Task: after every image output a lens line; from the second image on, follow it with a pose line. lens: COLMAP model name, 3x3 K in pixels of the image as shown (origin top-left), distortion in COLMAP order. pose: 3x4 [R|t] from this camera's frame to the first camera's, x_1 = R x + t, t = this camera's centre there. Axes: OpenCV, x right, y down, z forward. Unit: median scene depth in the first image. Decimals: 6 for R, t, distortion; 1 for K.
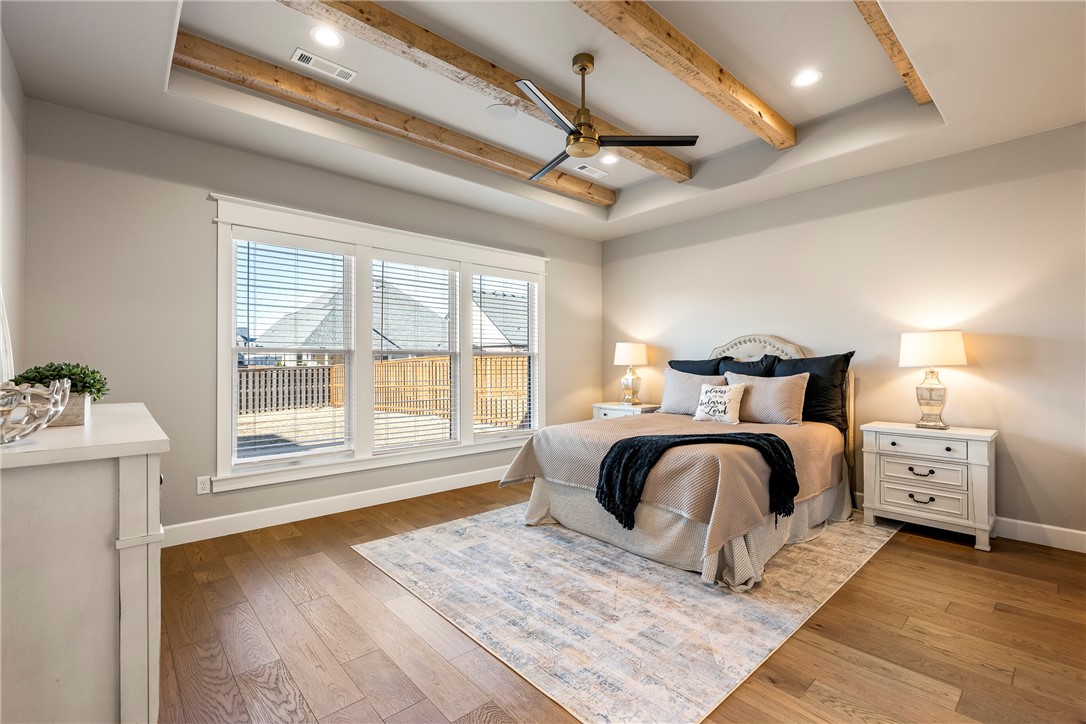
lens RADIAL K [[486.7, 0, 544.2], [0, 486.7, 367.1], [0, 0, 1]] dist [-0.009144, -0.000107]
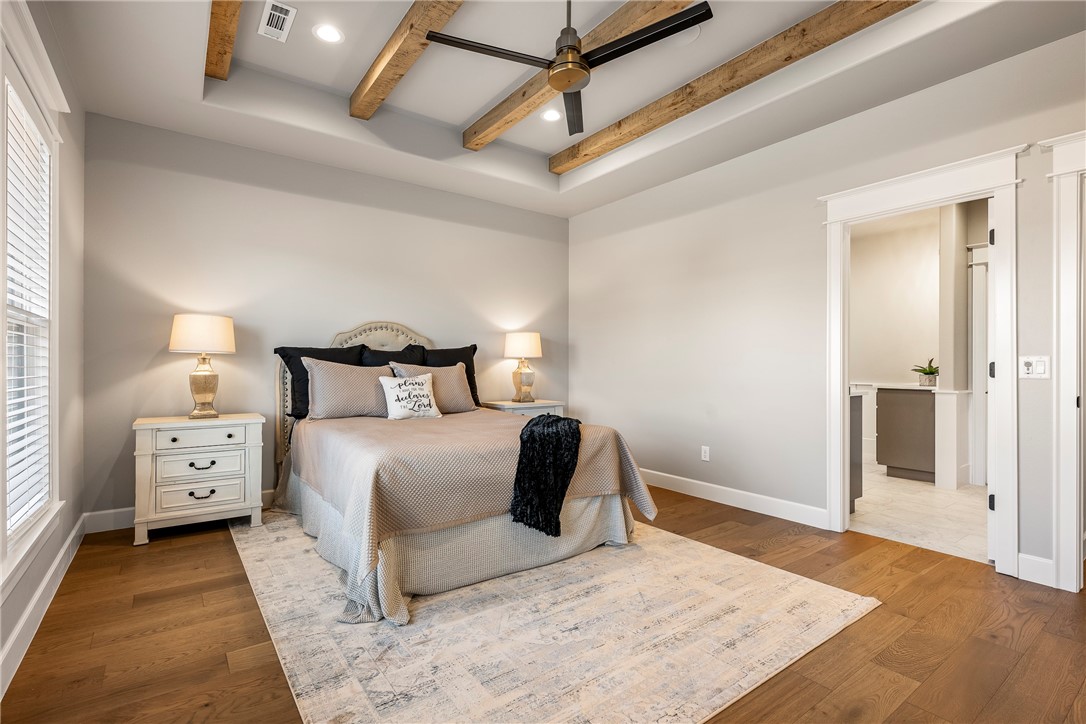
lens RADIAL K [[505.6, 0, 544.1], [0, 505.6, 361.5], [0, 0, 1]] dist [0.012788, 0.000064]
pose [[0.089527, -0.000730, 0.995984, -0.636745], [-0.006099, 0.999981, 0.001281, 0.007599], [-0.995966, -0.006189, 0.089521, 0.787249]]
